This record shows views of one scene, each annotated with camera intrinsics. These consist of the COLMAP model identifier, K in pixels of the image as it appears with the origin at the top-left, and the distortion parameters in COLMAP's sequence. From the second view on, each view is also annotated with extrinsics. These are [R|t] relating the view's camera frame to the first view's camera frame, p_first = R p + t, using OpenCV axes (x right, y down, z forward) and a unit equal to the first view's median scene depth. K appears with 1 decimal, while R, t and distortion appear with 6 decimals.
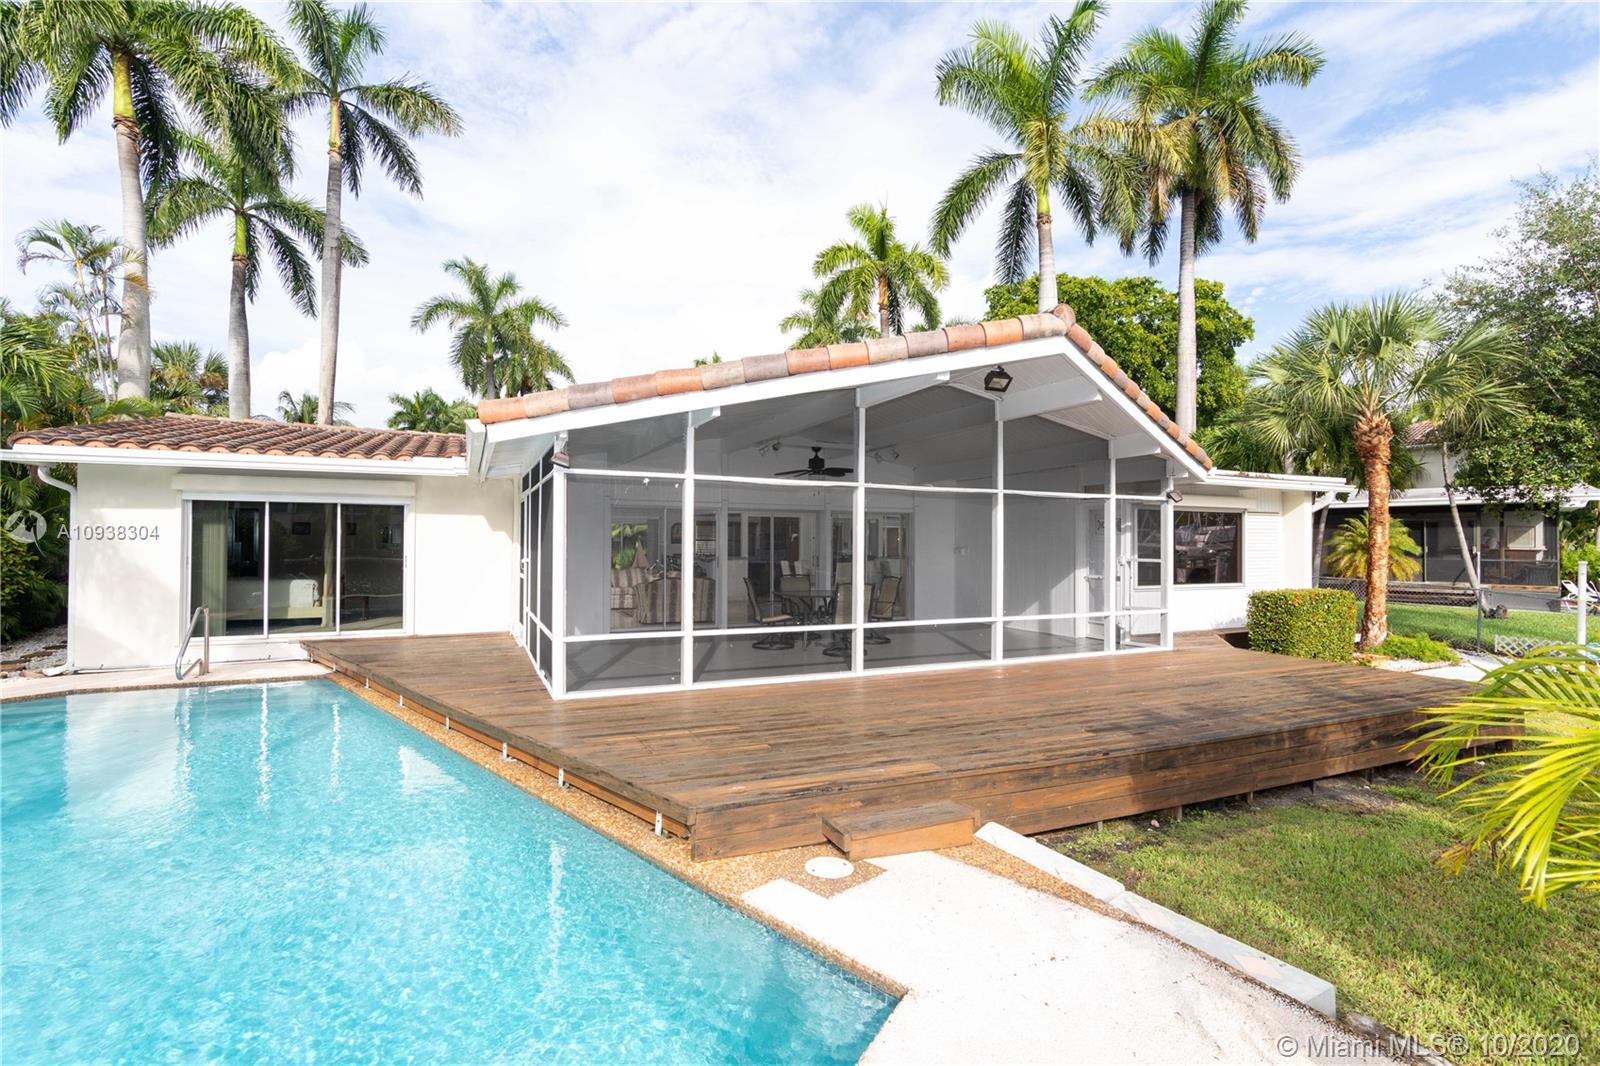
lens RADIAL K [[726.4, 0, 798.6], [0, 726.4, 534.6], [0, 0, 1]] dist [-0.000161, 0.000748]
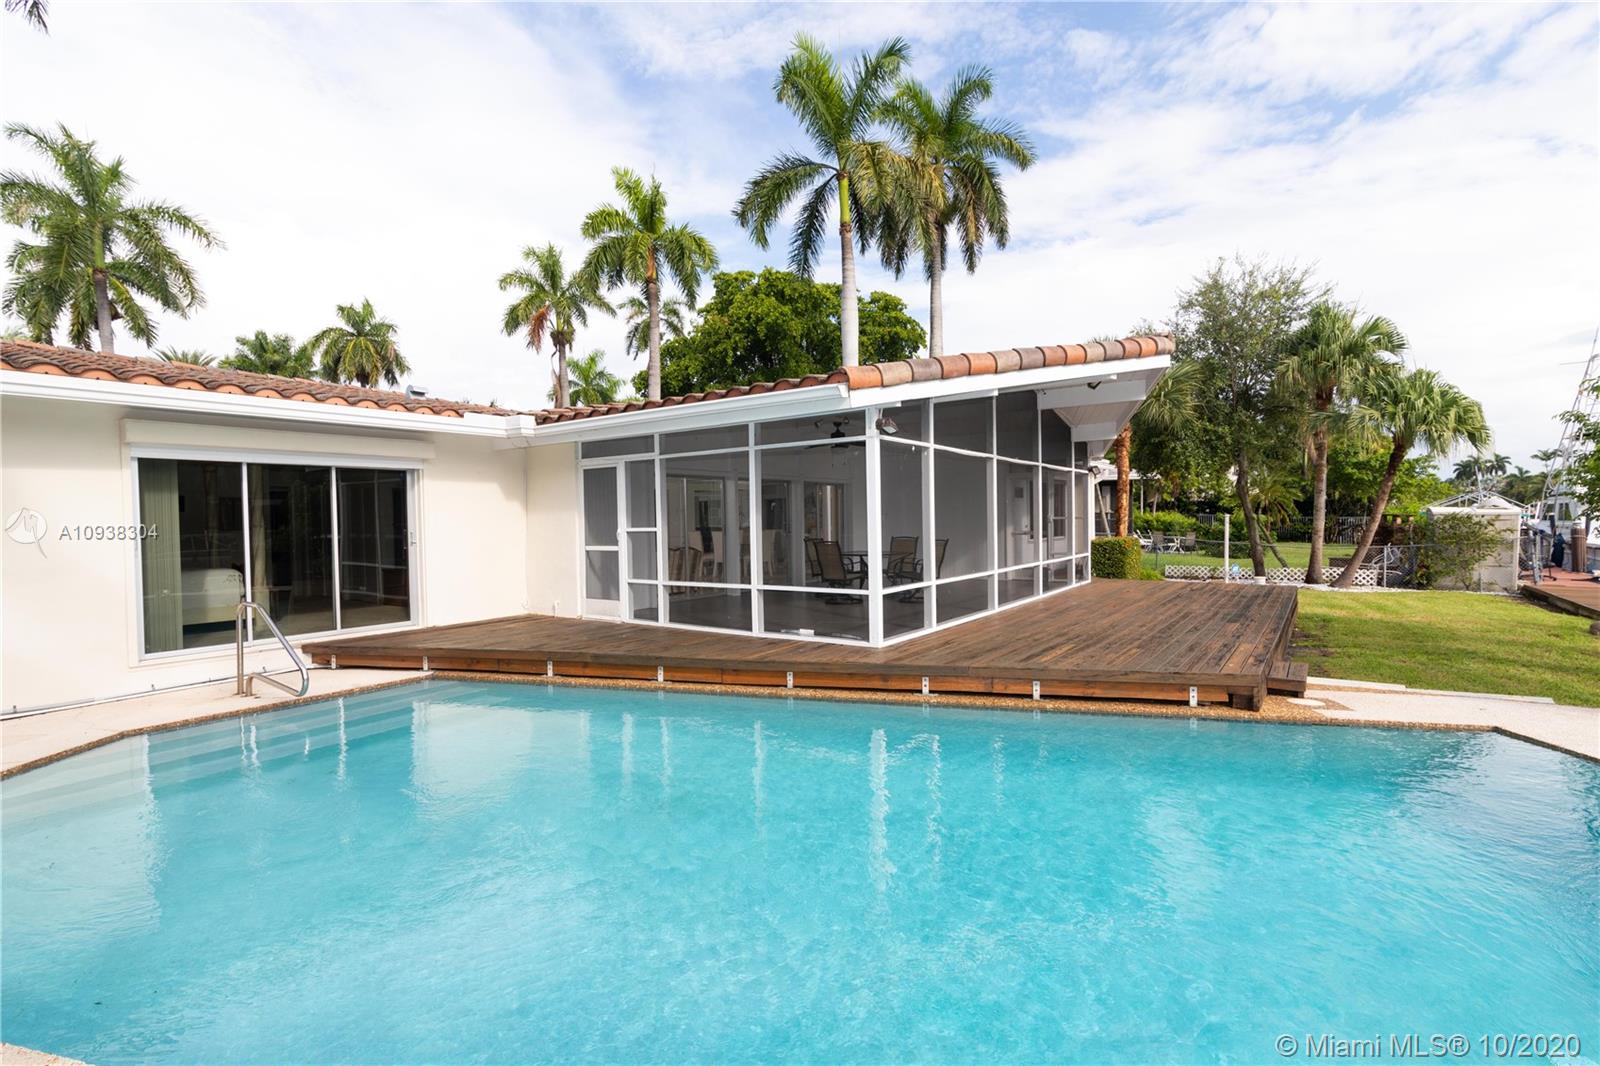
lens RADIAL K [[726.4, 0, 798.6], [0, 726.4, 534.6], [0, 0, 1]] dist [-0.000161, 0.000748]
pose [[0.872044, -0.027752, 0.488639, -0.307150], [0.013536, 0.999377, 0.032601, 0.006217], [-0.489240, -0.021815, 0.871877, 0.039191]]
